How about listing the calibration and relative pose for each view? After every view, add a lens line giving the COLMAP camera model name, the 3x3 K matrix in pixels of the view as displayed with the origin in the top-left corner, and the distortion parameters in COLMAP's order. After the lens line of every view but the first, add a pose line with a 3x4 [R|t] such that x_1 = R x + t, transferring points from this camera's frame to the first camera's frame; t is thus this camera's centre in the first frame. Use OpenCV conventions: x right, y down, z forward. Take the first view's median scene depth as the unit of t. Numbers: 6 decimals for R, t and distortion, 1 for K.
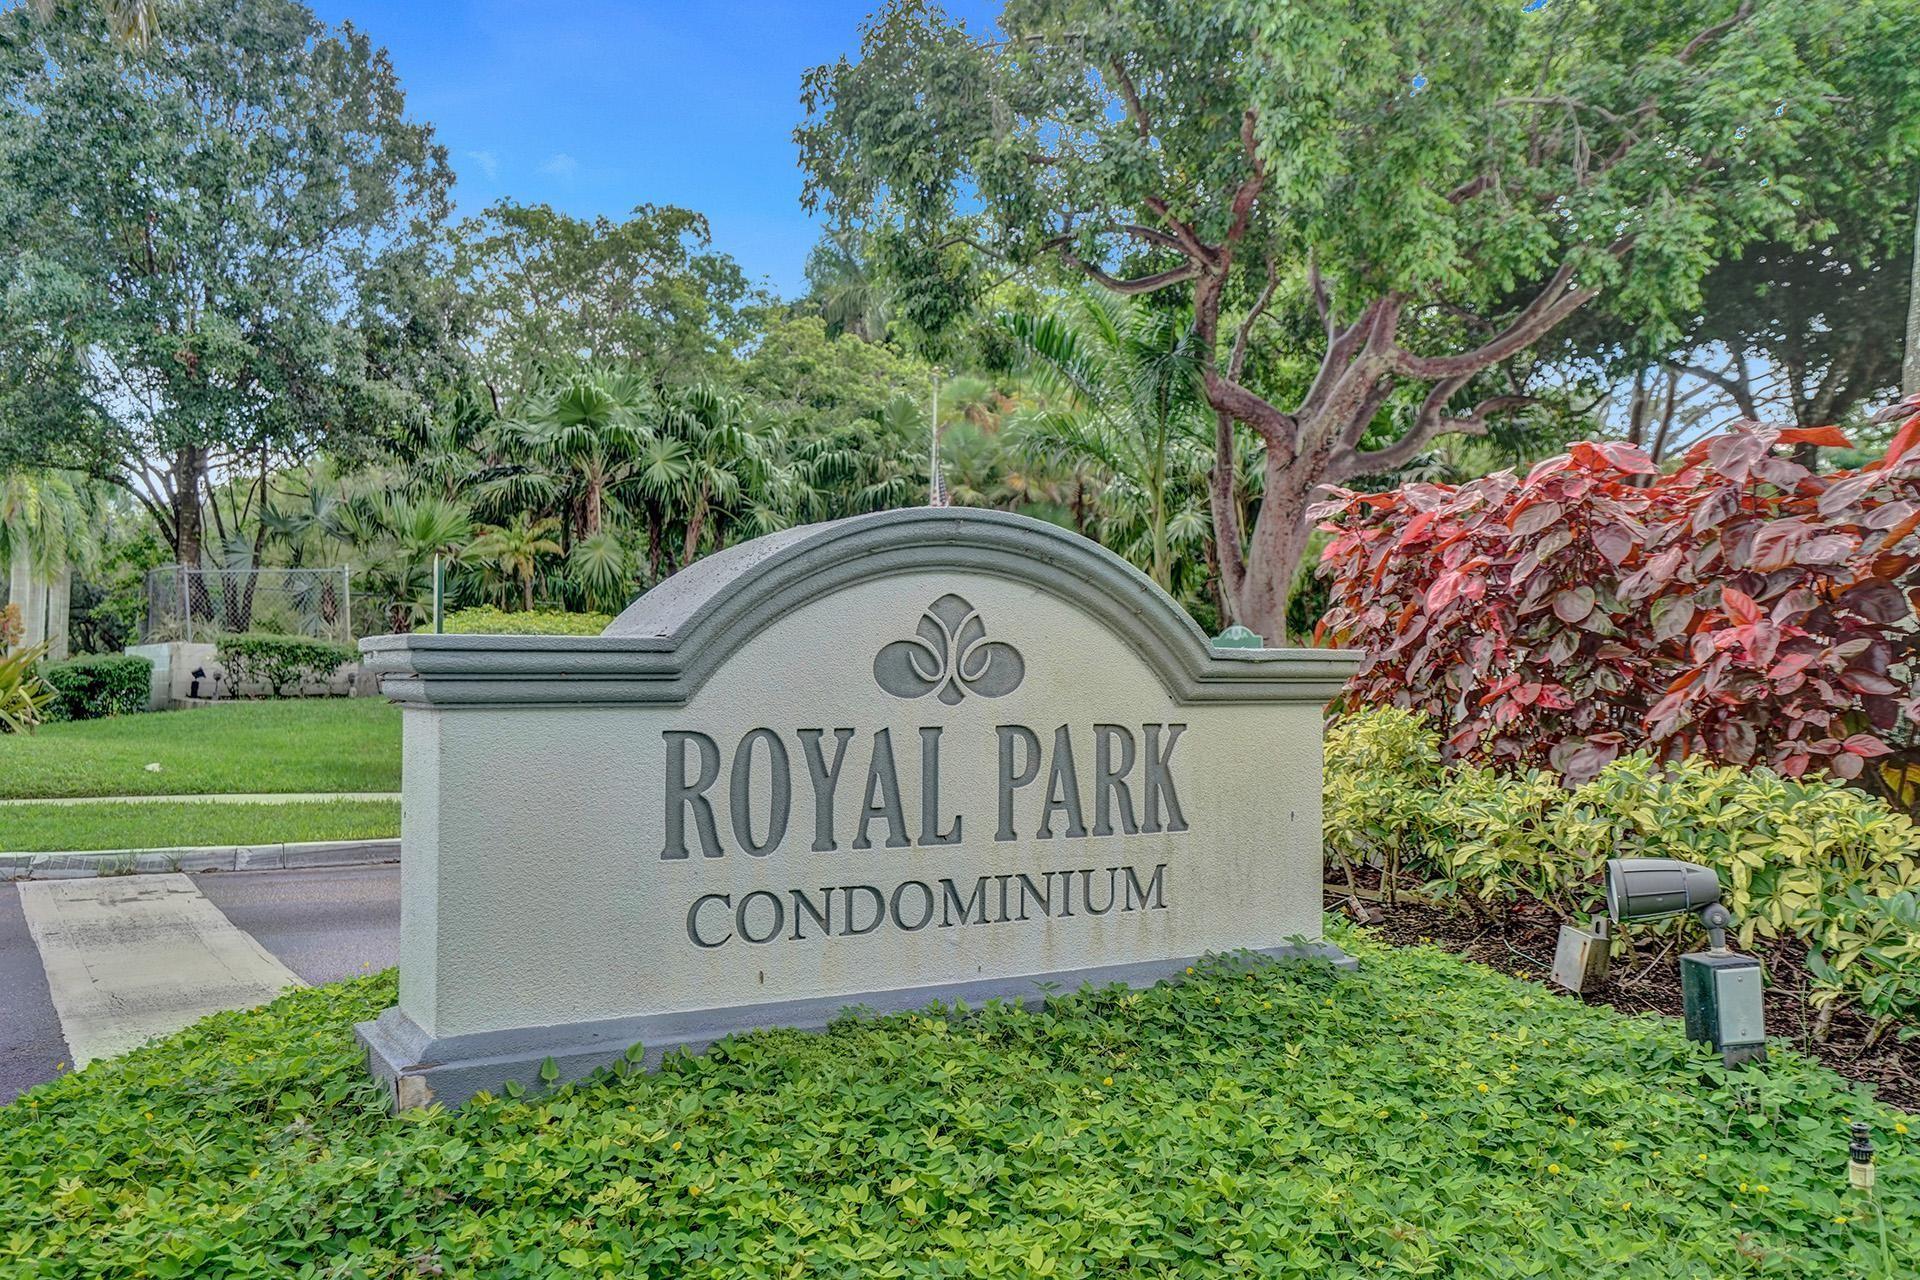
lens RADIAL K [[1571.5, 0, 960.0], [0, 1571.5, 640.0], [0, 0, 1]] dist [0.025368, 0.008103]
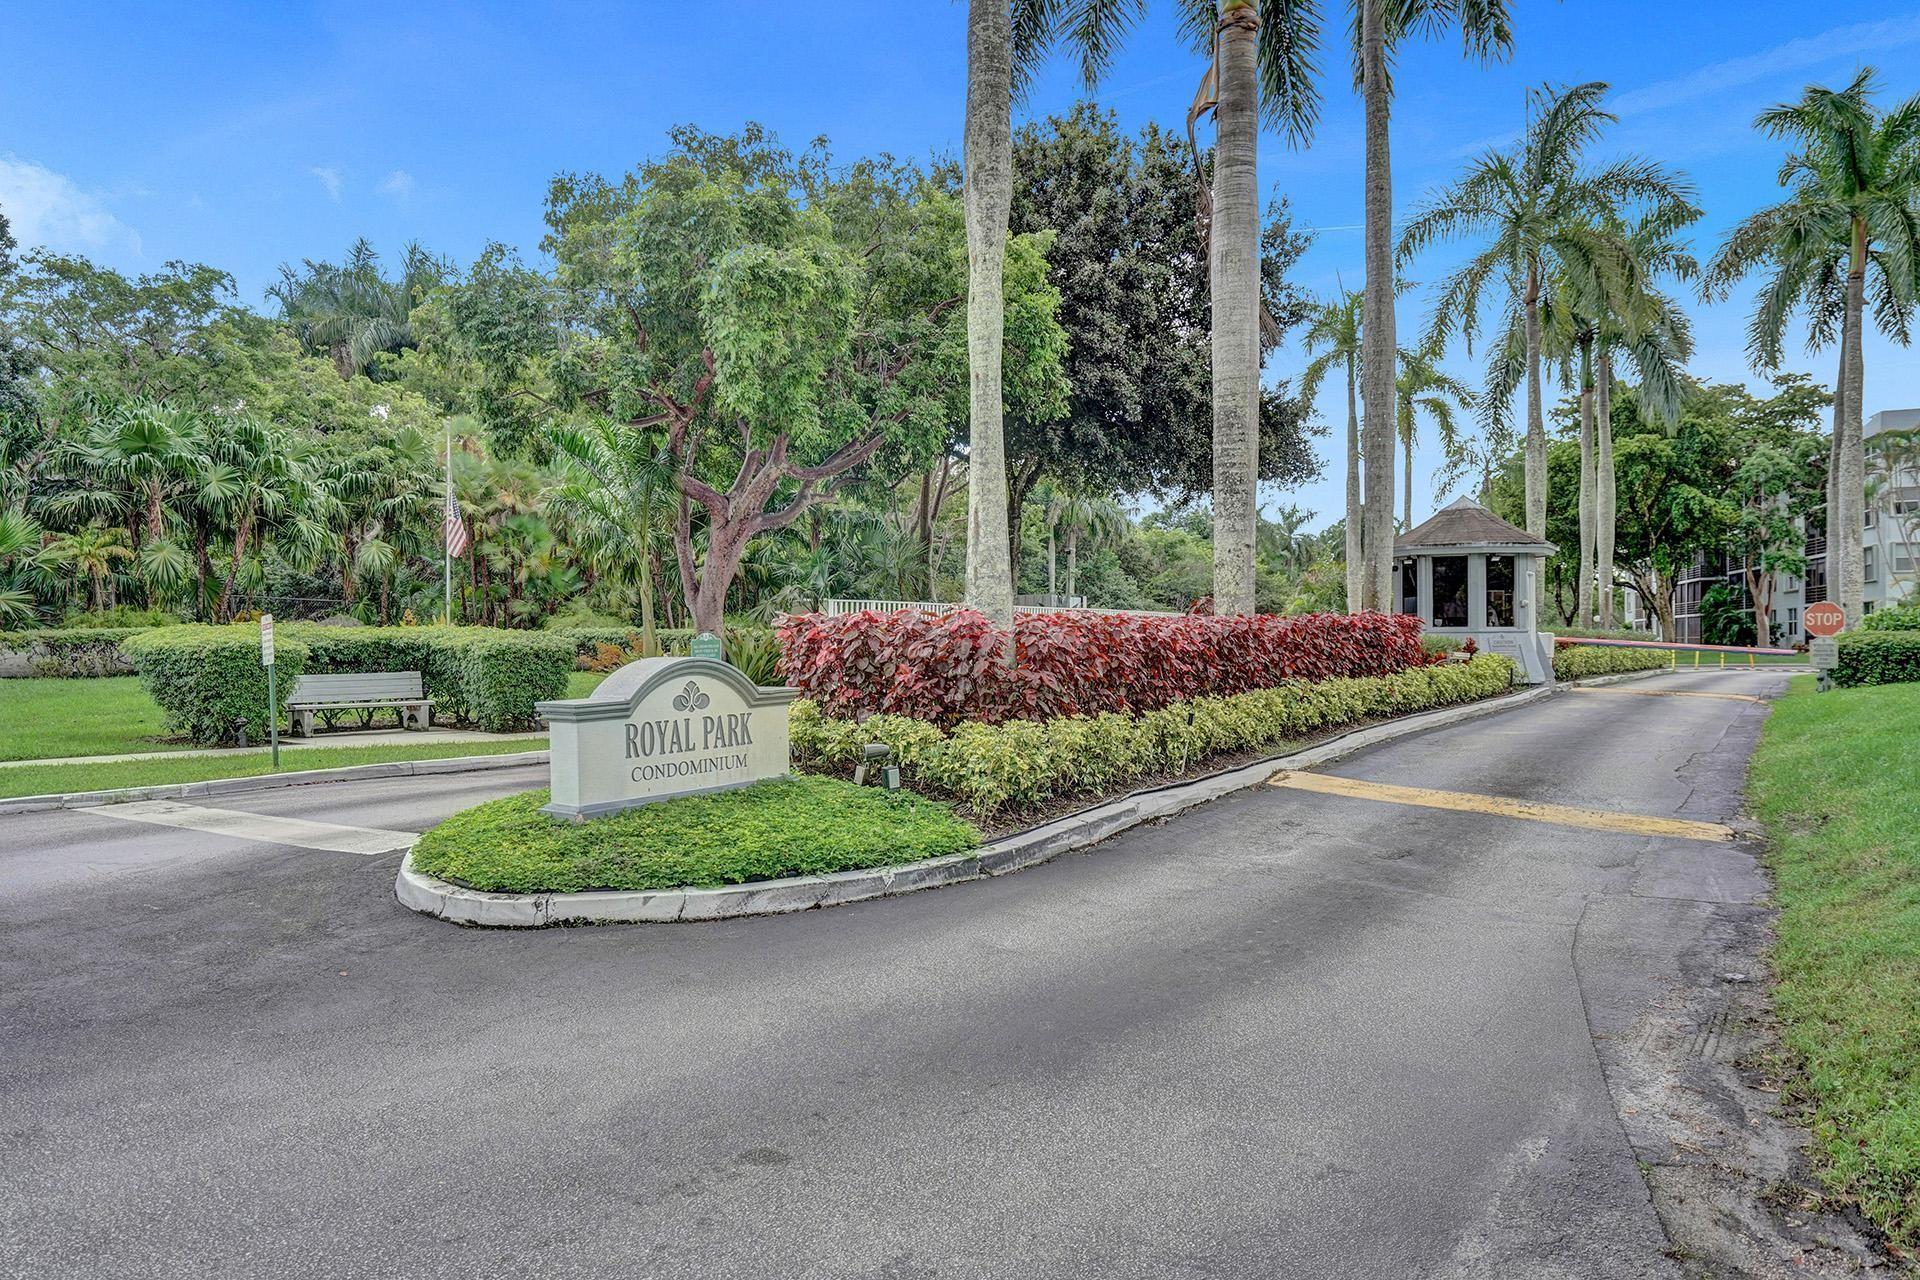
lens RADIAL K [[1203.0, 0, 960.0], [0, 1203.0, 640.0], [0, 0, 1]] dist [0.000924, 0.000233]
pose [[0.912832, -0.020106, 0.407839, -0.354989], [0.006744, 0.999393, 0.034174, -0.134395], [-0.408279, -0.028445, 0.912414, -1.100039]]
